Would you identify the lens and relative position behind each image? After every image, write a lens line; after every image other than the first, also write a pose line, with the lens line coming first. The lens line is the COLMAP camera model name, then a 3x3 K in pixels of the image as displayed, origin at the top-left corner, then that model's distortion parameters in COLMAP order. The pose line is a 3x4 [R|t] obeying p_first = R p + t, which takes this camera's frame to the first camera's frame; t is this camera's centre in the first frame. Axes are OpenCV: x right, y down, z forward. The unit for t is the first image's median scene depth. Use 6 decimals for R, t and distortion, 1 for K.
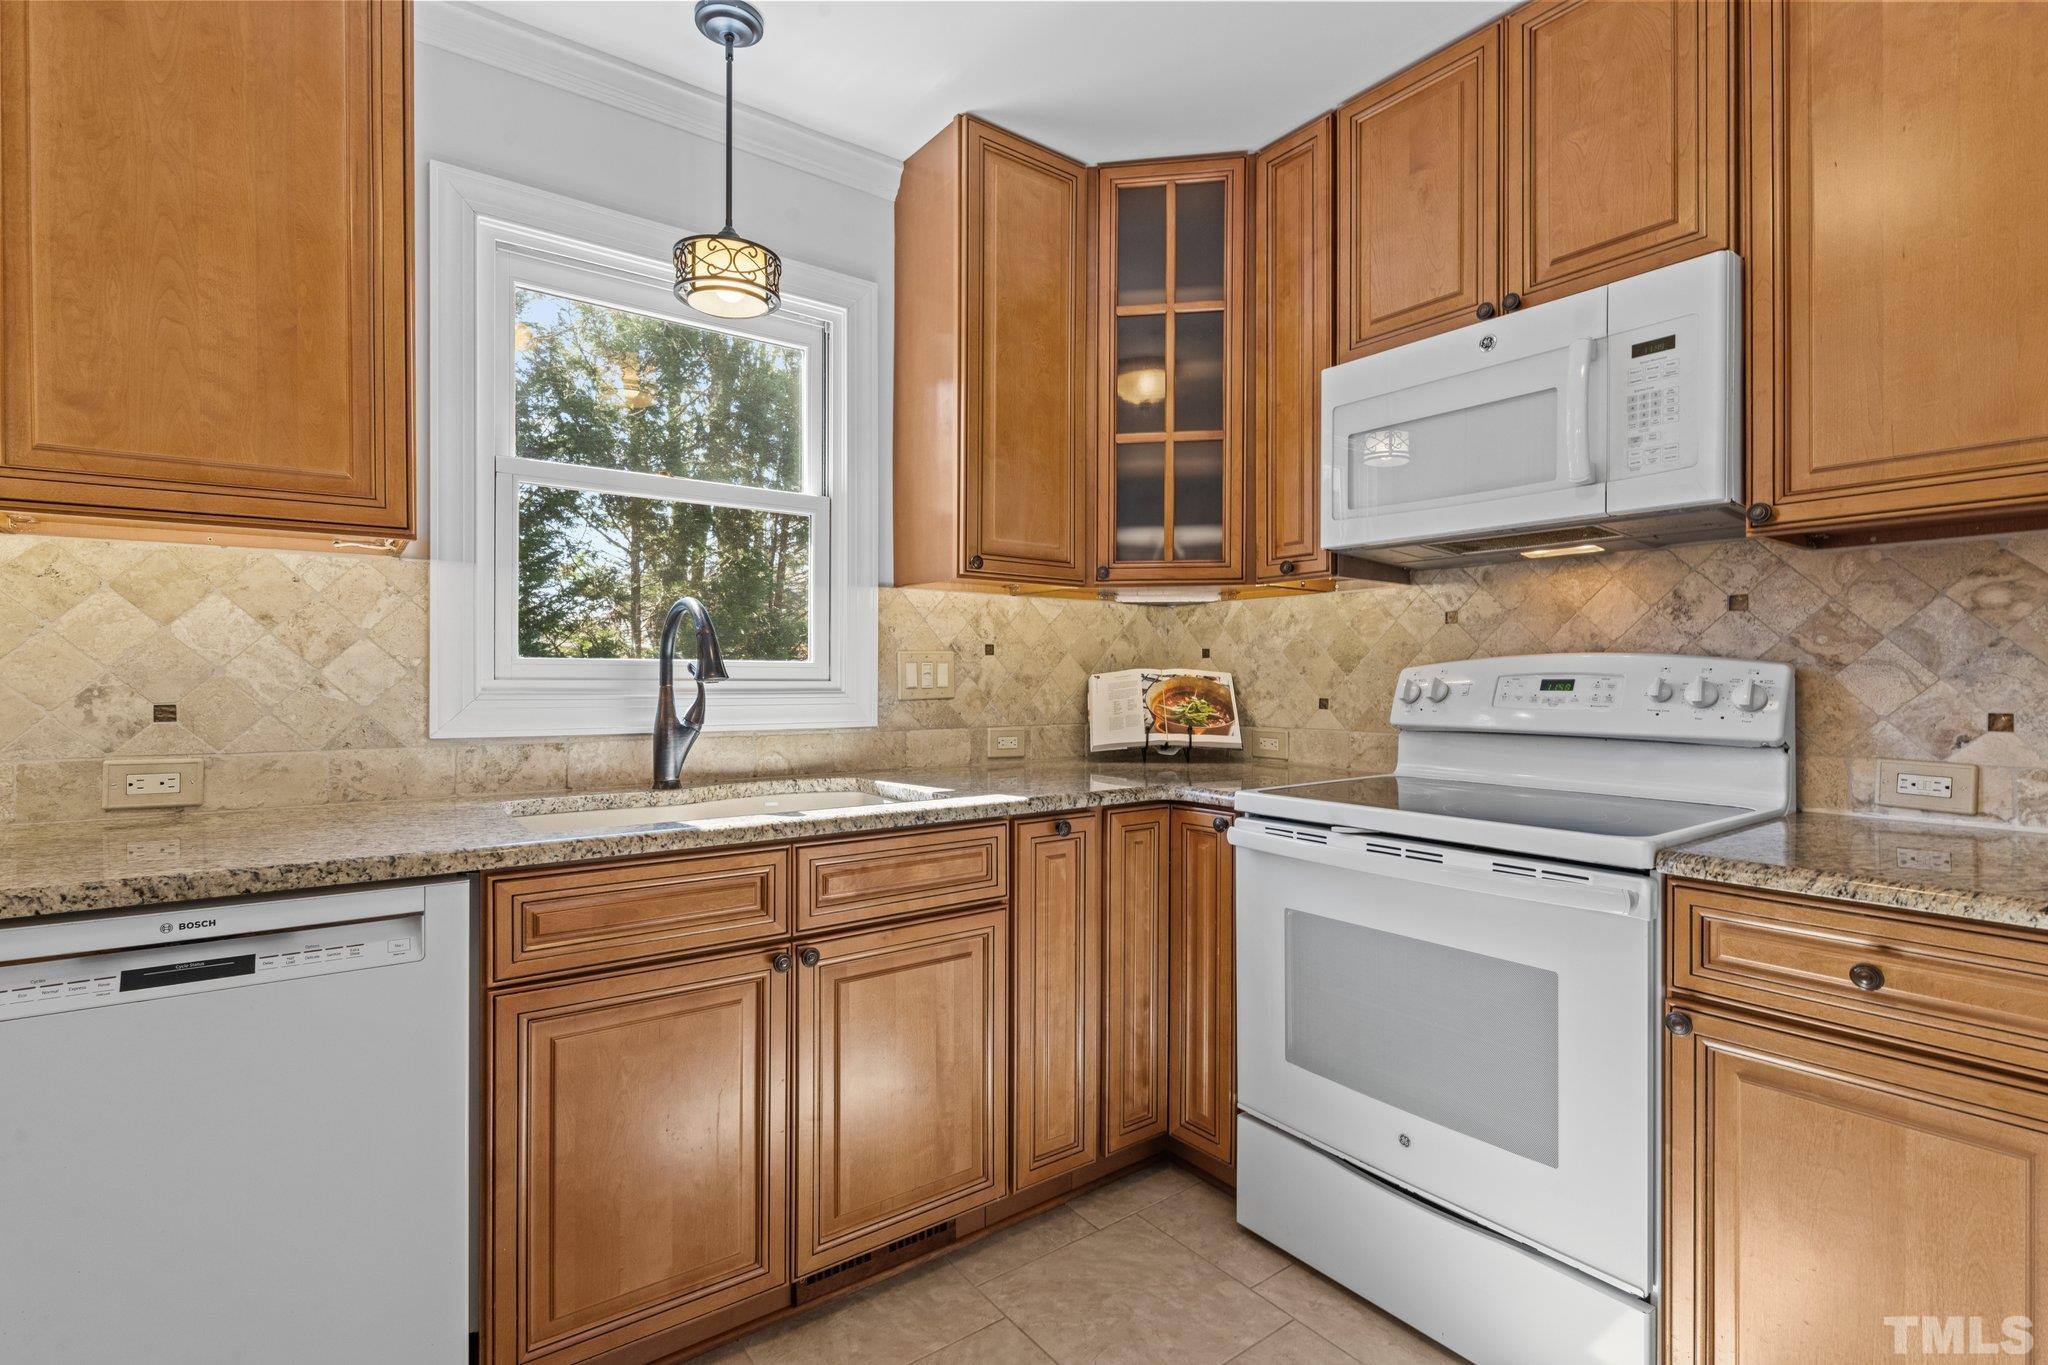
lens RADIAL K [[945.9, 0, 1022.6], [0, 945.9, 686.7], [0, 0, 1]] dist [-0.001561, -0.000058]
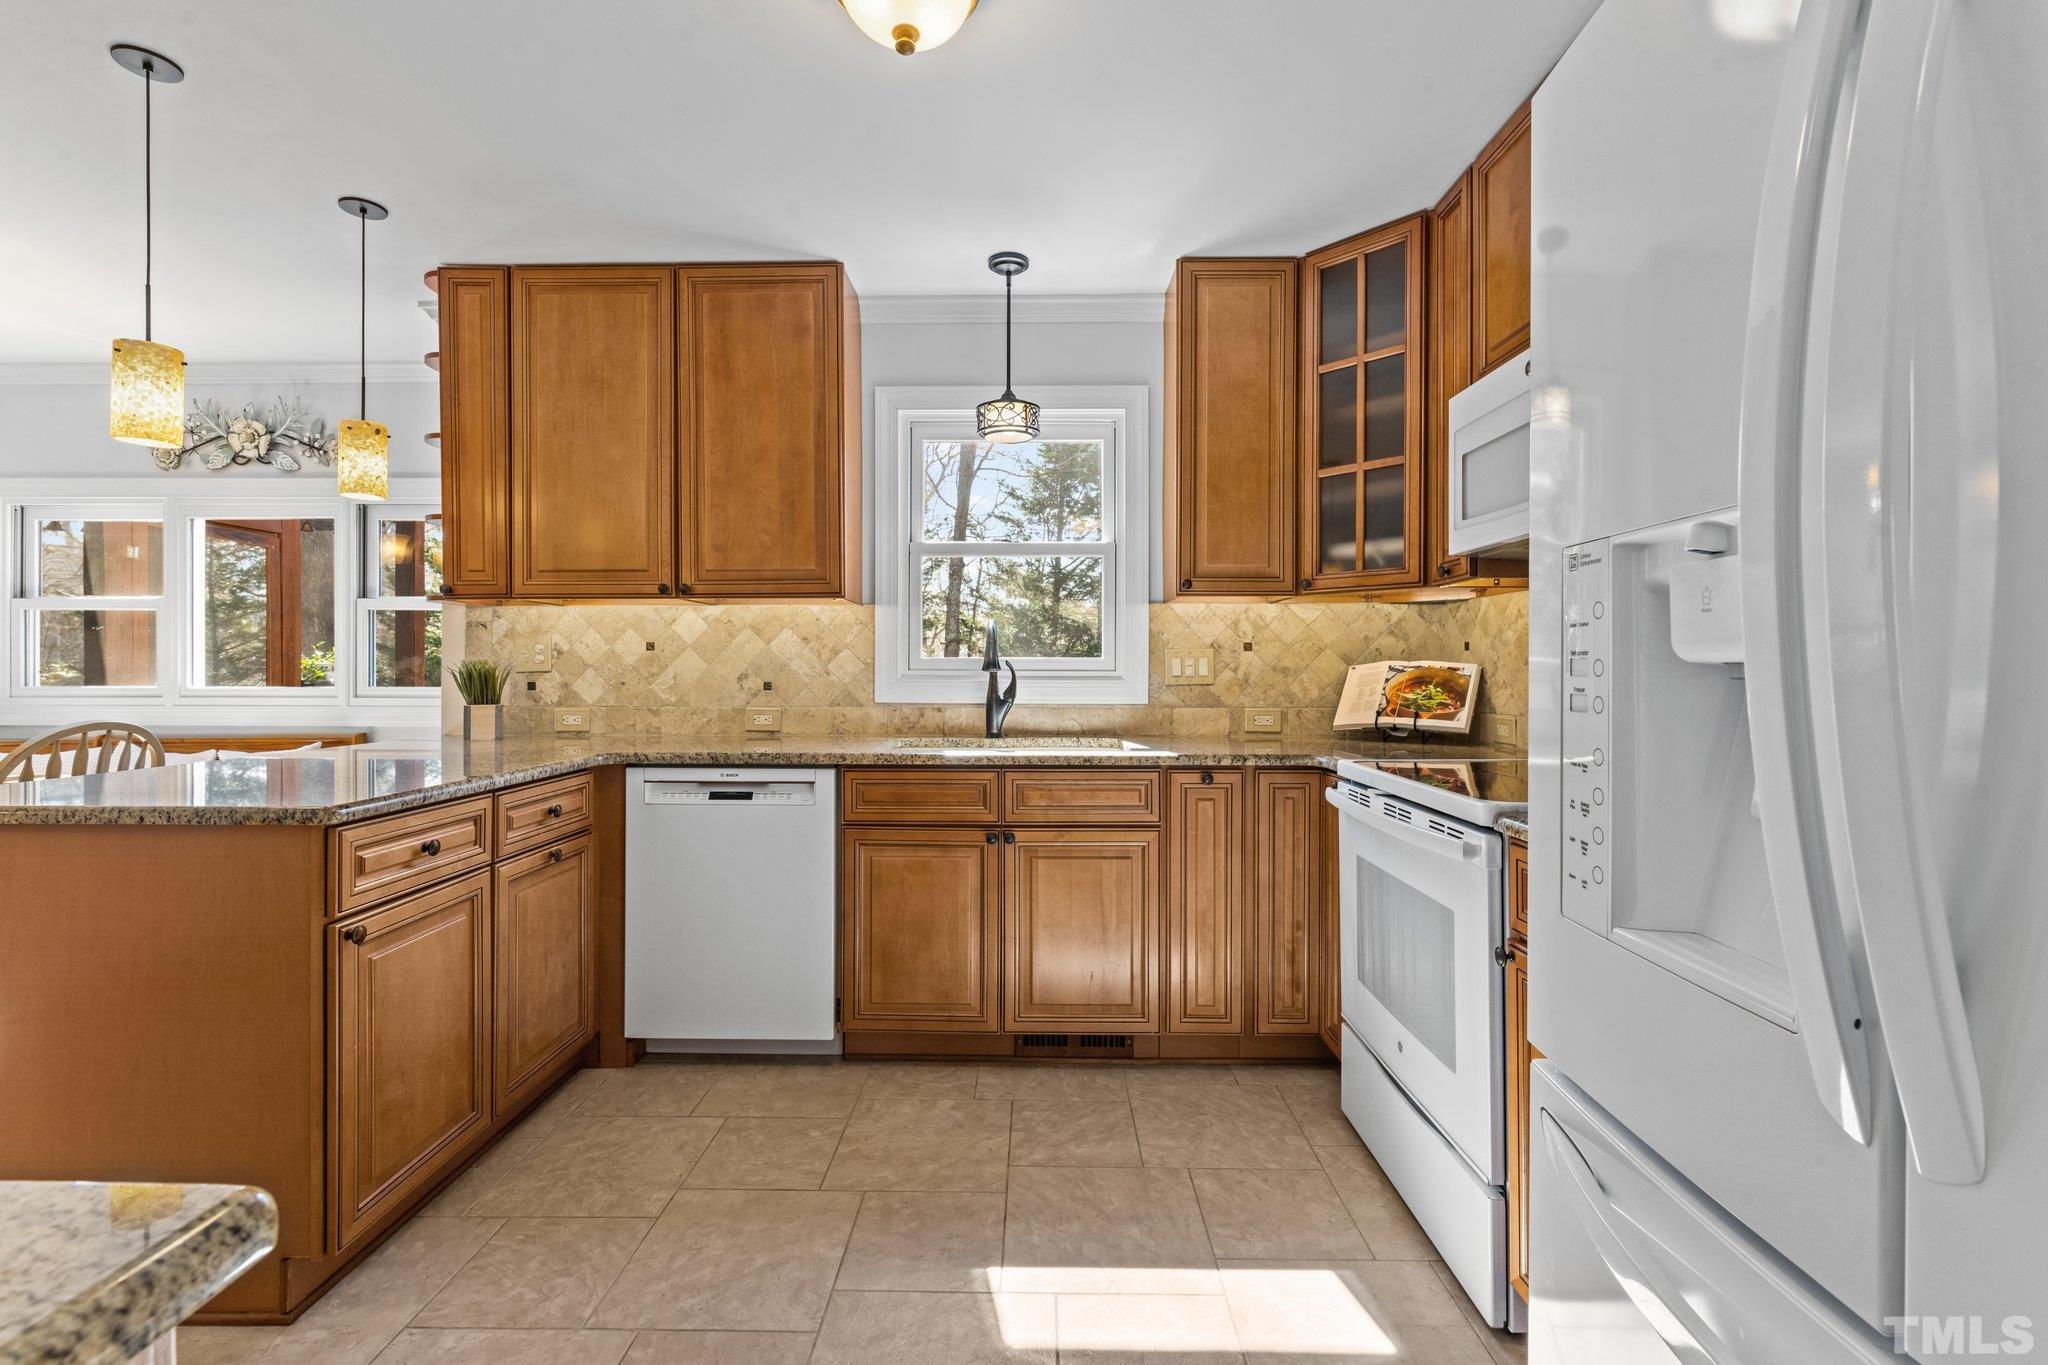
lens RADIAL K [[878.4, 0, 1021.8], [0, 878.4, 674.6], [0, 0, 1]] dist [0.003836, 0.000693]
pose [[0.795944, 0.002341, -0.605365, 0.565788], [-0.004745, 0.999986, -0.002373, 0.003359], [0.605351, 0.004761, 0.795944, -0.164380]]
